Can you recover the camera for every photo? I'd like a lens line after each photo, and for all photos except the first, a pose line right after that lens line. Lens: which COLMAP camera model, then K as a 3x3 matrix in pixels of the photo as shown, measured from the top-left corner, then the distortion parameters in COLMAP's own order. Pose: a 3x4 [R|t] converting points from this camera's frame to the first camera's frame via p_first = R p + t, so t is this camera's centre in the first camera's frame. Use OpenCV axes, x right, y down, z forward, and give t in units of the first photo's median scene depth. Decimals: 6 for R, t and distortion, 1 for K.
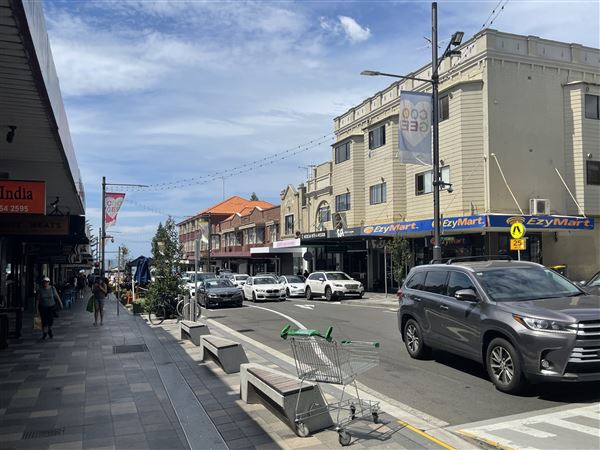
lens RADIAL K [[535.2, 0, 305.2], [0, 535.2, 236.3], [0, 0, 1]] dist [0.104768, -0.213810]
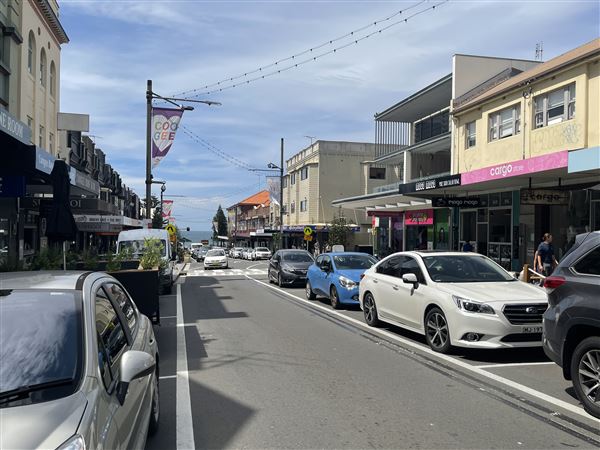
lens RADIAL K [[537.1, 0, 305.2], [0, 537.1, 232.6], [0, 0, 1]] dist [0.075231, -0.091900]
pose [[0.990118, 0.022333, -0.138449, 0.520281], [-0.016877, 0.999039, 0.040454, -0.080289], [0.139220, -0.037717, 0.989543, -1.063545]]
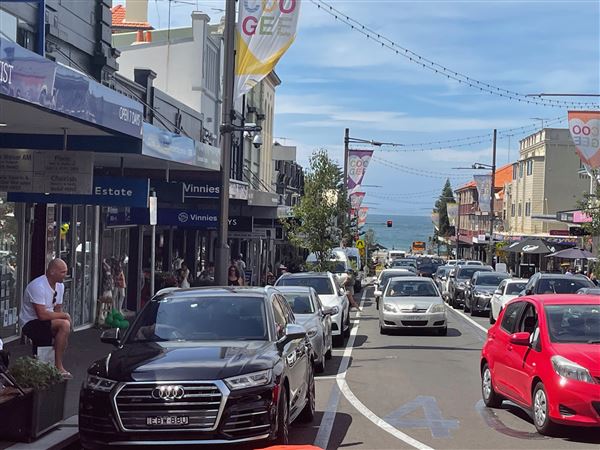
lens RADIAL K [[1206.2, 0, 300.0], [0, 1206.2, 225.0], [0, 0, 1]] dist [0.104847, 0.019411]
pose [[0.906244, 0.043495, -0.420511, 1.122979], [-0.024384, 0.998415, 0.050720, -0.217462], [0.422051, -0.035711, 0.905869, -2.553938]]
